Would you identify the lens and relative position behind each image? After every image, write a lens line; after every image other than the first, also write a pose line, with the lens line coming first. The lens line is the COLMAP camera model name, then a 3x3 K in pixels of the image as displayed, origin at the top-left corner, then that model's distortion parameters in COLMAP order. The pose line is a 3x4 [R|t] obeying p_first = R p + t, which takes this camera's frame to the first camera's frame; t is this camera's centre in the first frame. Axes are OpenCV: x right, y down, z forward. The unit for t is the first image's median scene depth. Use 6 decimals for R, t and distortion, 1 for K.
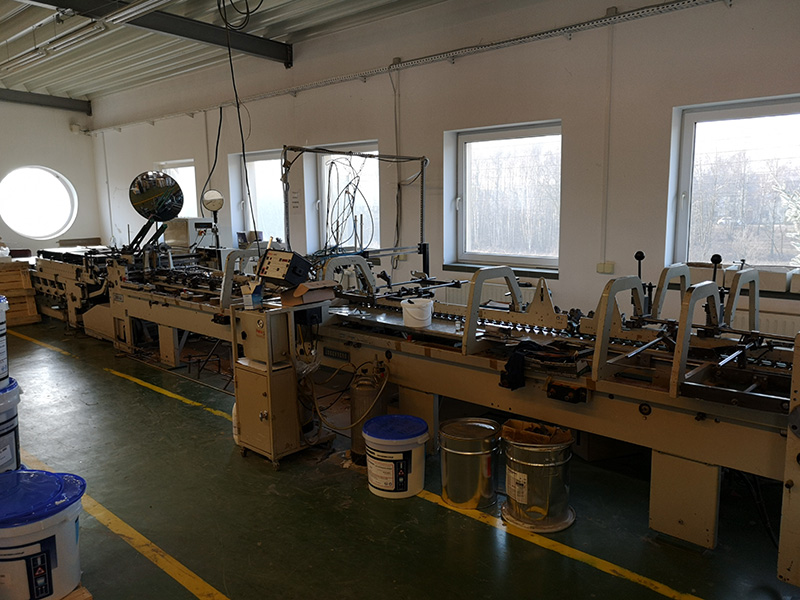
lens RADIAL K [[635.6, 0, 400.0], [0, 635.6, 300.0], [0, 0, 1]] dist [0.001946, -0.001740]
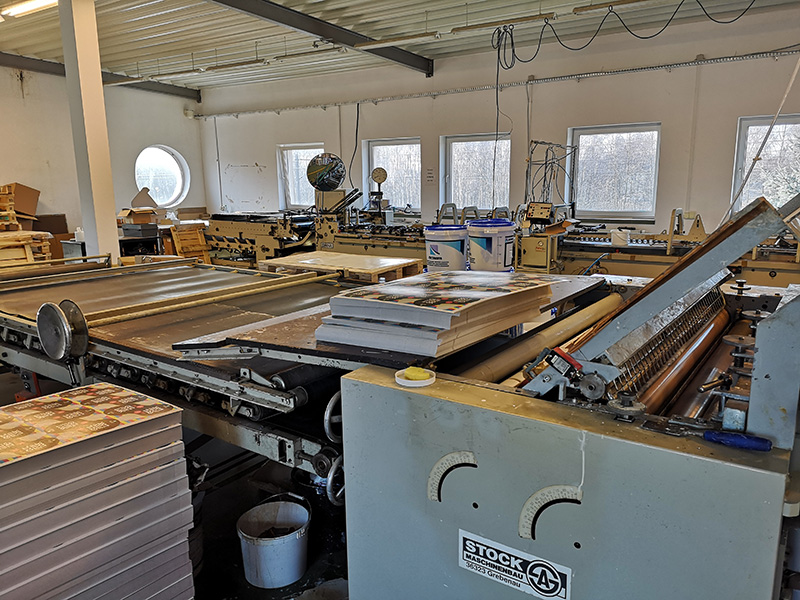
lens RADIAL K [[630.9, 0, 400.0], [0, 630.9, 300.0], [0, 0, 1]] dist [0.038853, -0.005786]
pose [[0.989691, -0.025074, 0.141009, -0.442411], [0.020367, 0.999189, 0.034724, 0.064461], [-0.141765, -0.031494, 0.989399, -0.351972]]
